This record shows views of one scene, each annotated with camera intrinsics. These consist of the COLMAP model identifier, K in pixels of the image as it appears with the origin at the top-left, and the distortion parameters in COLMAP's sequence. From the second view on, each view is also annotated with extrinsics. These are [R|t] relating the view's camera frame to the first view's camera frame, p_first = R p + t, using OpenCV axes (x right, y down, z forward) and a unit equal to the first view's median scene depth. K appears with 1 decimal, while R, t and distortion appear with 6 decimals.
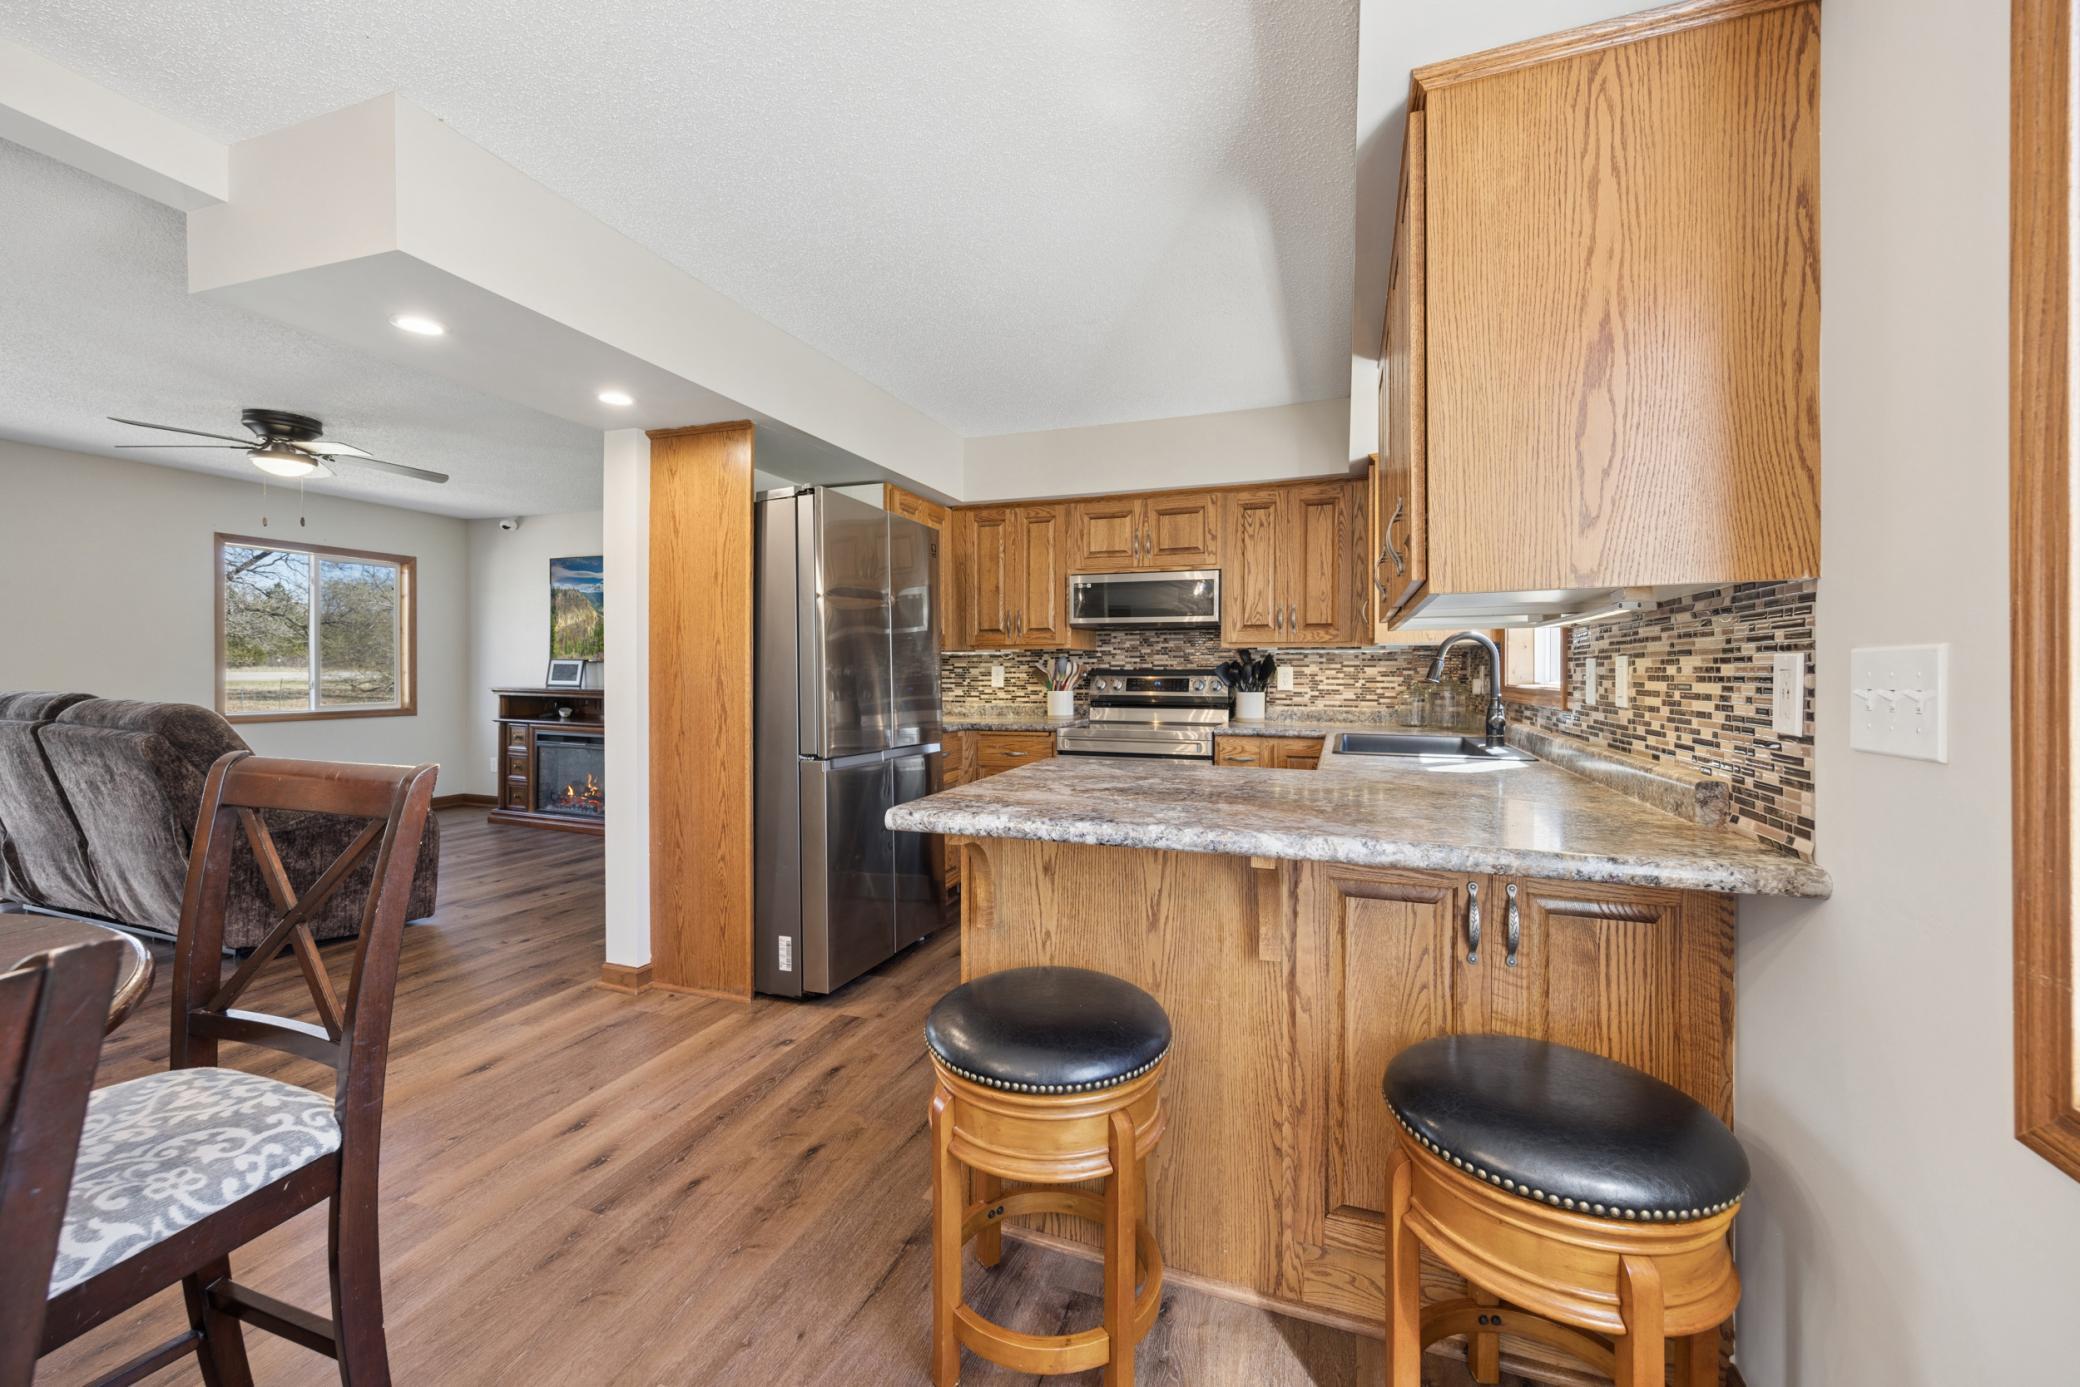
lens RADIAL K [[836.0, 0, 1038.7], [0, 836.0, 667.0], [0, 0, 1]] dist [-0.000489, -0.000193]
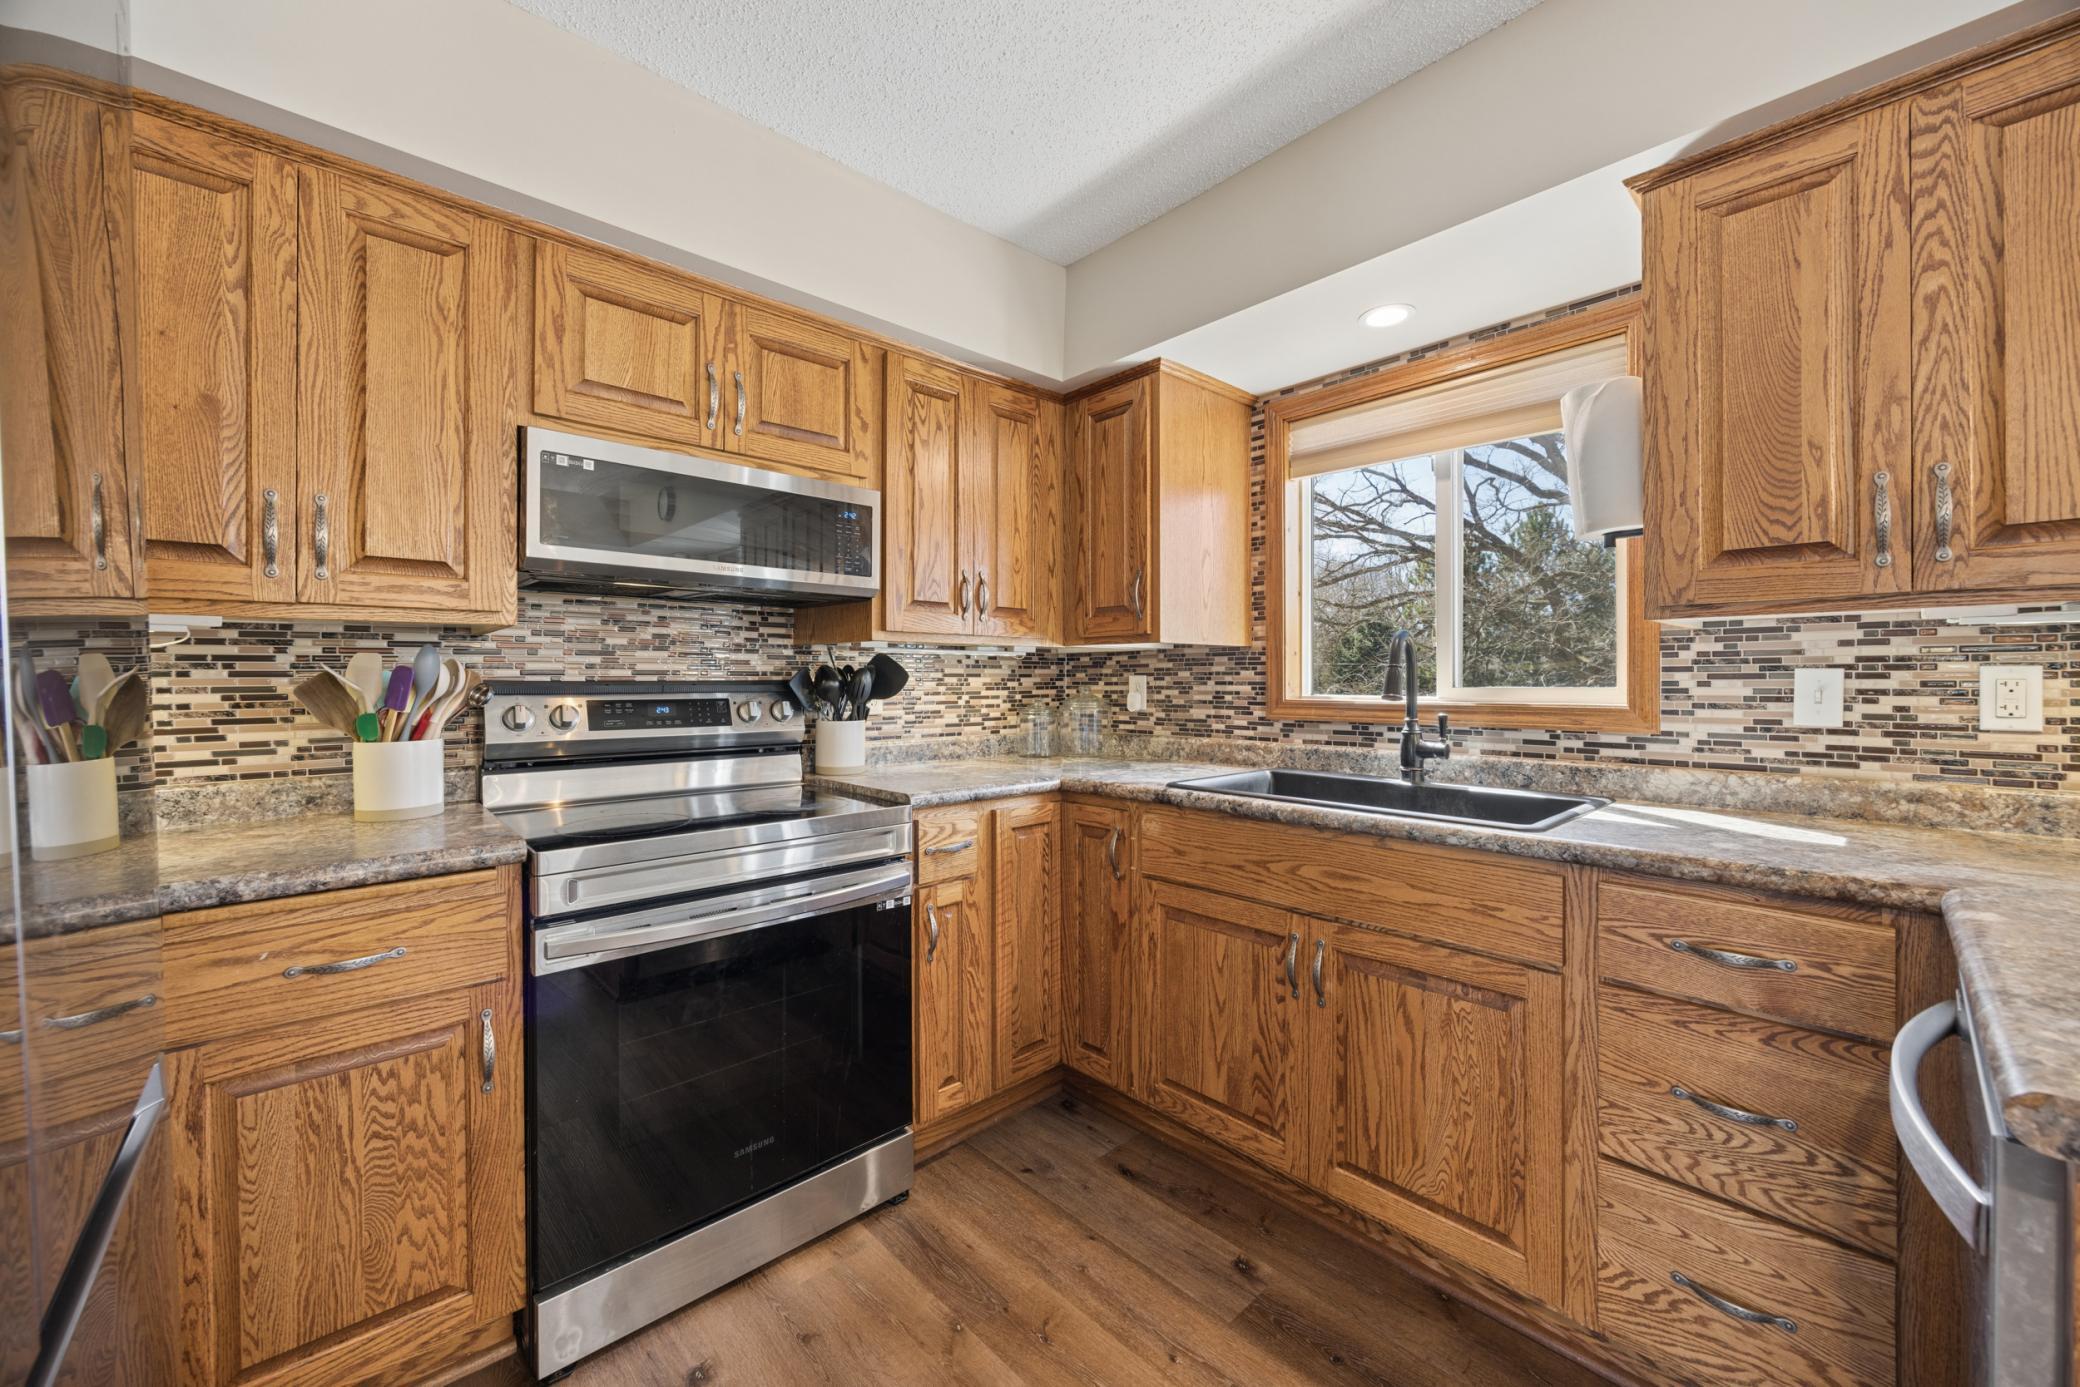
lens RADIAL K [[797.5, 0, 1044.2], [0, 797.5, 663.4], [0, 0, 1]] dist [-0.001674, -0.000118]
pose [[0.468061, 0.016783, 0.883537, -0.161677], [-0.001854, 0.999836, -0.018010, 0.000970], [-0.883694, 0.006792, 0.468016, 0.626115]]
